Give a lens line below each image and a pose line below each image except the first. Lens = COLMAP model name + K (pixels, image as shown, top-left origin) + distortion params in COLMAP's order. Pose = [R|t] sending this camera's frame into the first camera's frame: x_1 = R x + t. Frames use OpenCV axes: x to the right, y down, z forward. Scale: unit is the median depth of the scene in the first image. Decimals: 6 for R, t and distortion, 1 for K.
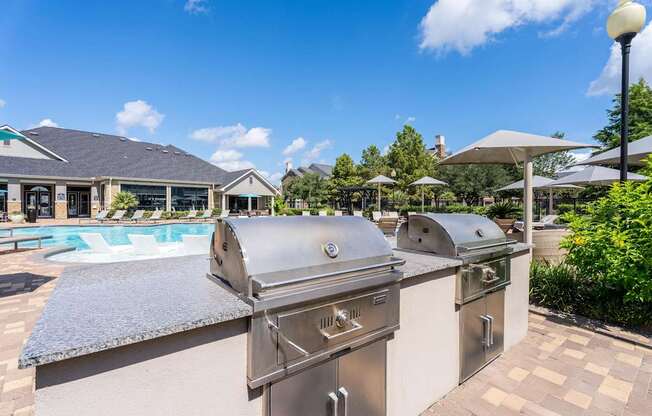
lens RADIAL K [[299.6, 0, 321.8], [0, 299.6, 206.8], [0, 0, 1]] dist [0.012361, 0.000304]
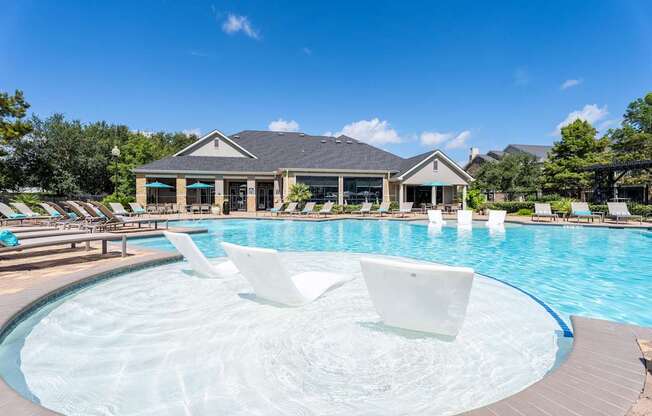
lens RADIAL K [[299.6, 0, 326.7], [0, 299.6, 206.8], [0, 0, 1]] dist [0.012361, 0.000304]
pose [[0.864356, 0.003033, -0.502871, -0.097581], [0.001577, 0.999961, 0.008742, 0.012672], [0.502878, -0.008349, 0.864317, 0.207359]]
